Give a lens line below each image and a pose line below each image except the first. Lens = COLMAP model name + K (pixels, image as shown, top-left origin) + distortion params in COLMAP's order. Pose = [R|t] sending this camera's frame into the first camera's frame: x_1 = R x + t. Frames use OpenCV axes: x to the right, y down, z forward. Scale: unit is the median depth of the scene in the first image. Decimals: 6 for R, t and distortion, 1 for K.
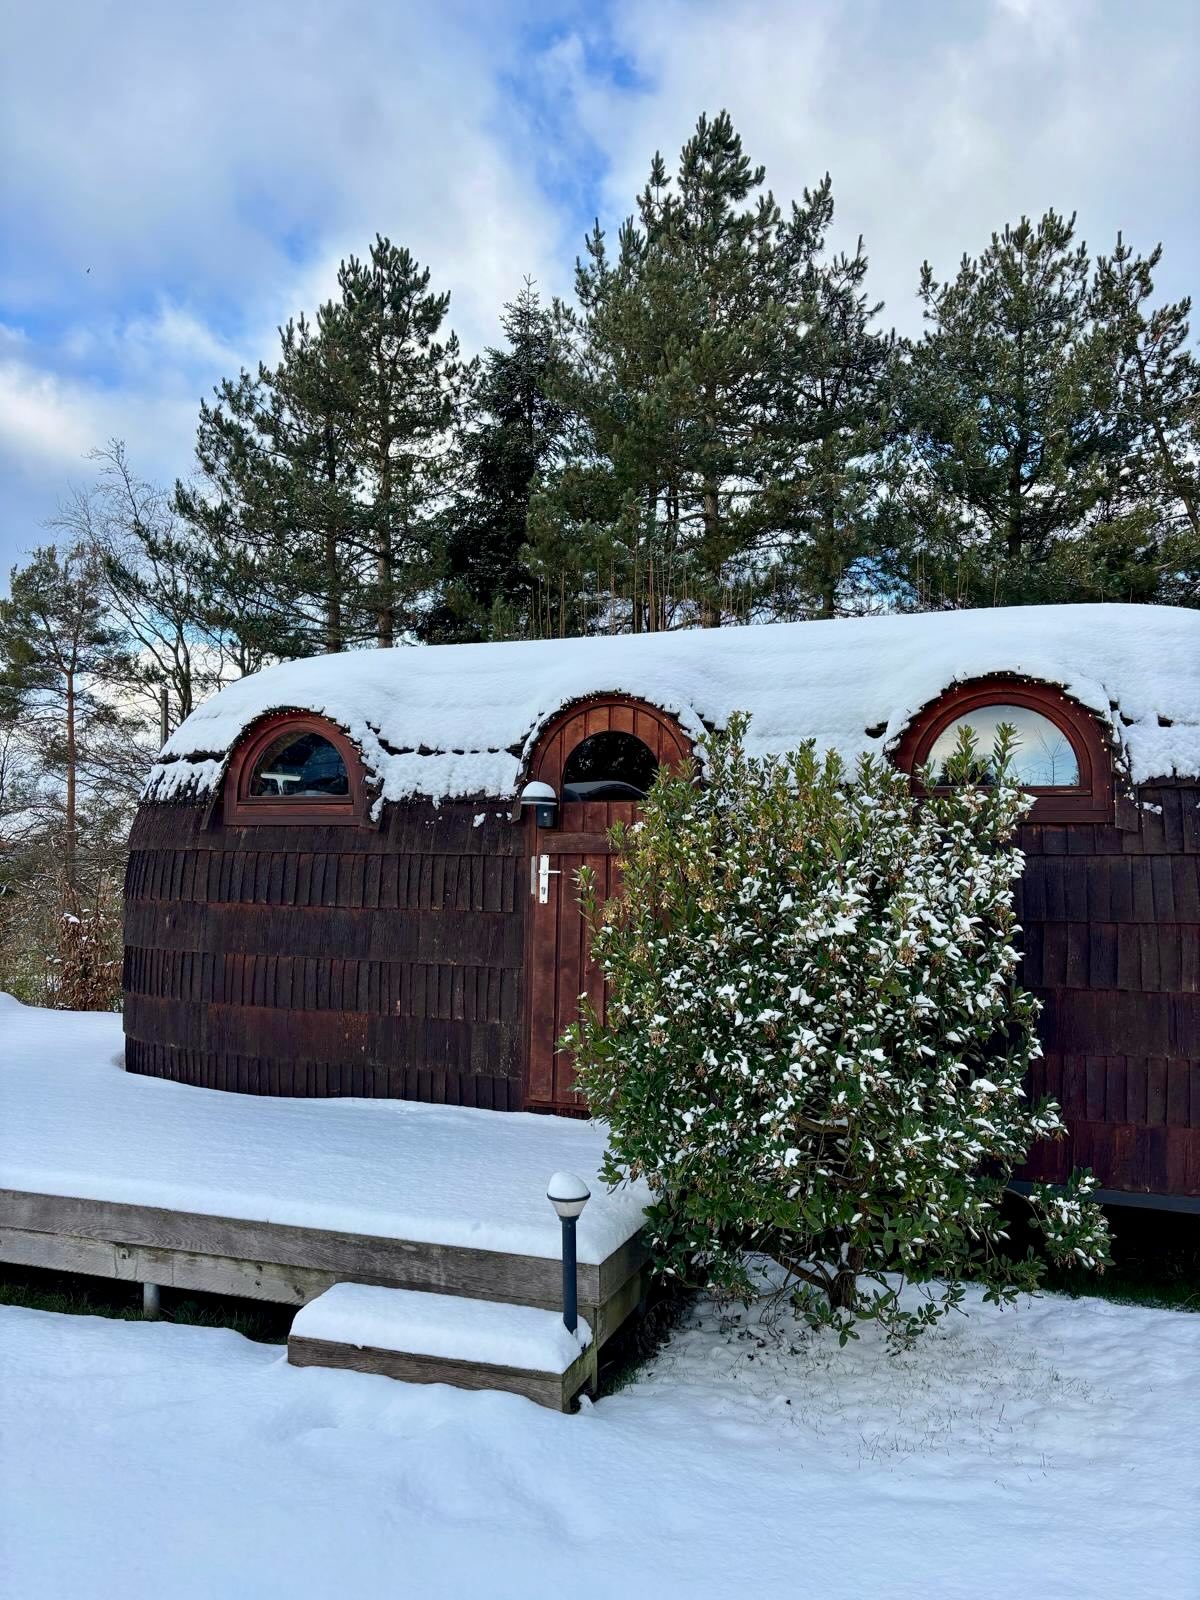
lens RADIAL K [[1264.1, 0, 600.0], [0, 1264.1, 800.0], [0, 0, 1]] dist [-0.000182, -0.000002]
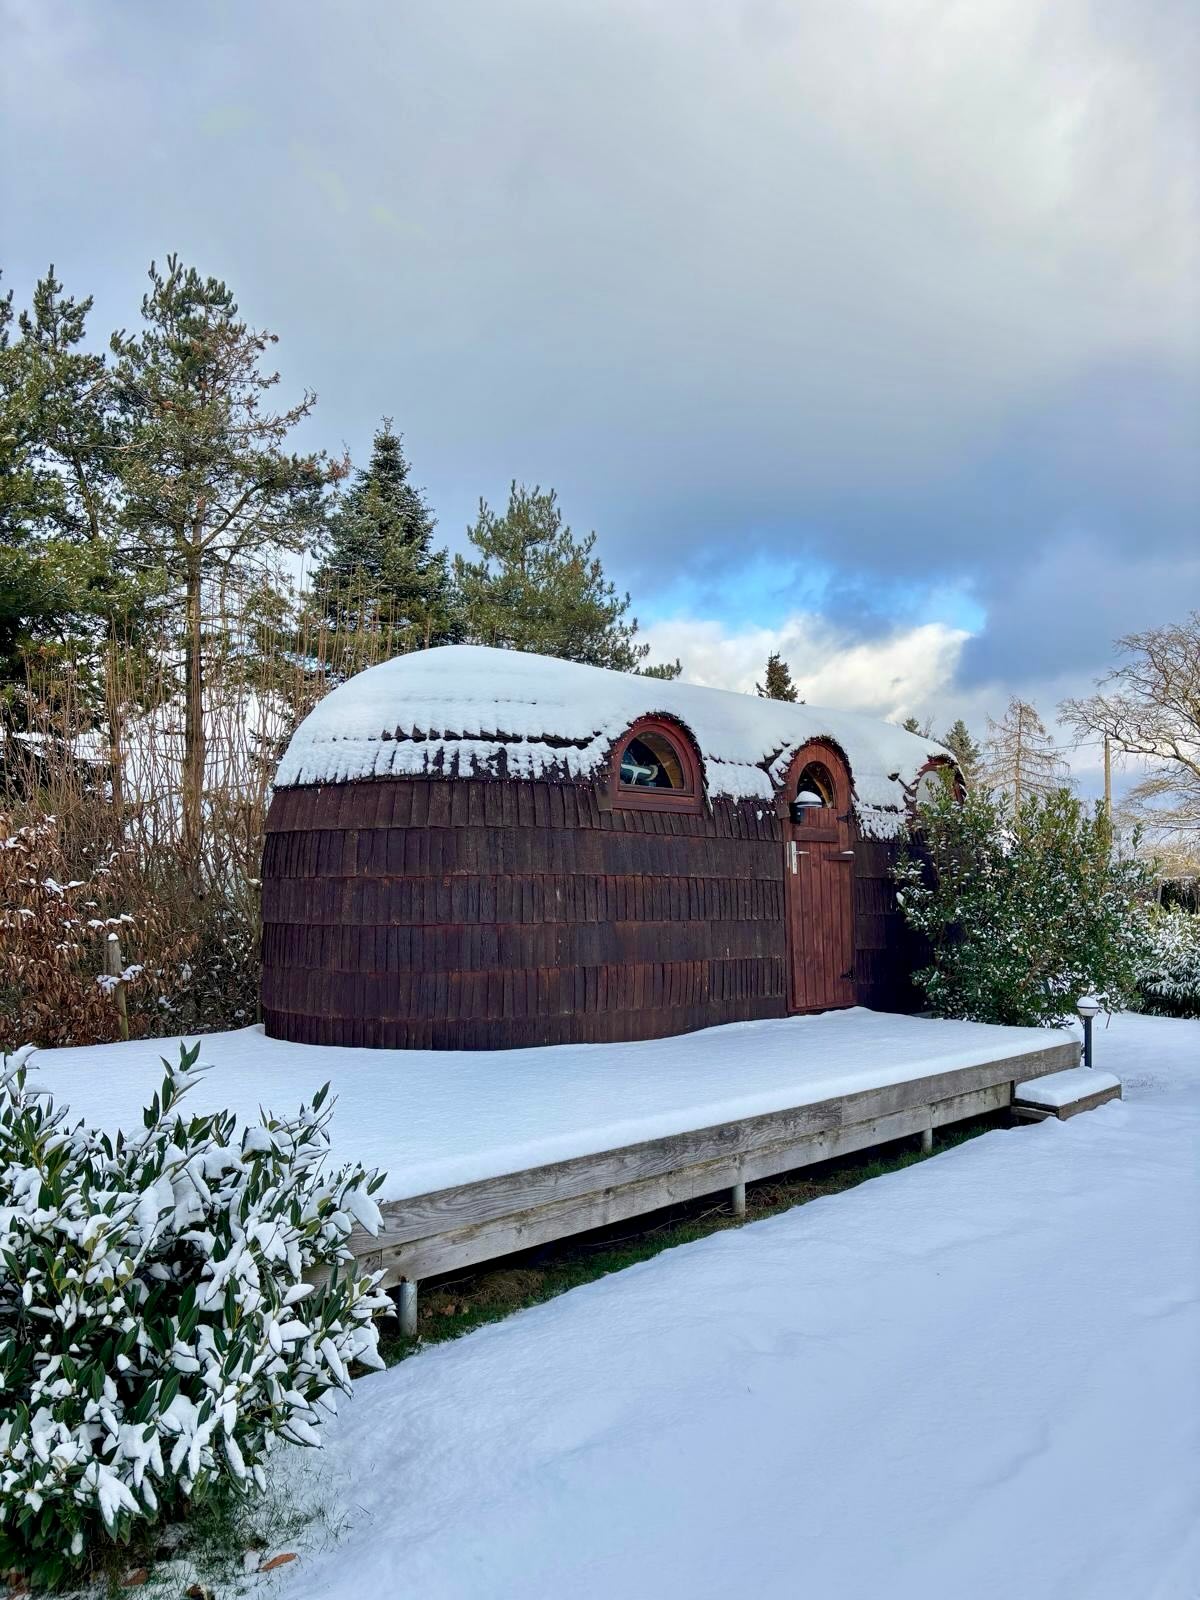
lens RADIAL K [[1264.1, 0, 600.0], [0, 1264.1, 800.0], [0, 0, 1]] dist [-0.000182, -0.000002]
pose [[0.362968, 0.052865, 0.930301, -1.433779], [-0.049199, 0.998084, -0.037521, 0.059100], [-0.930502, -0.032151, 0.364874, 0.636468]]
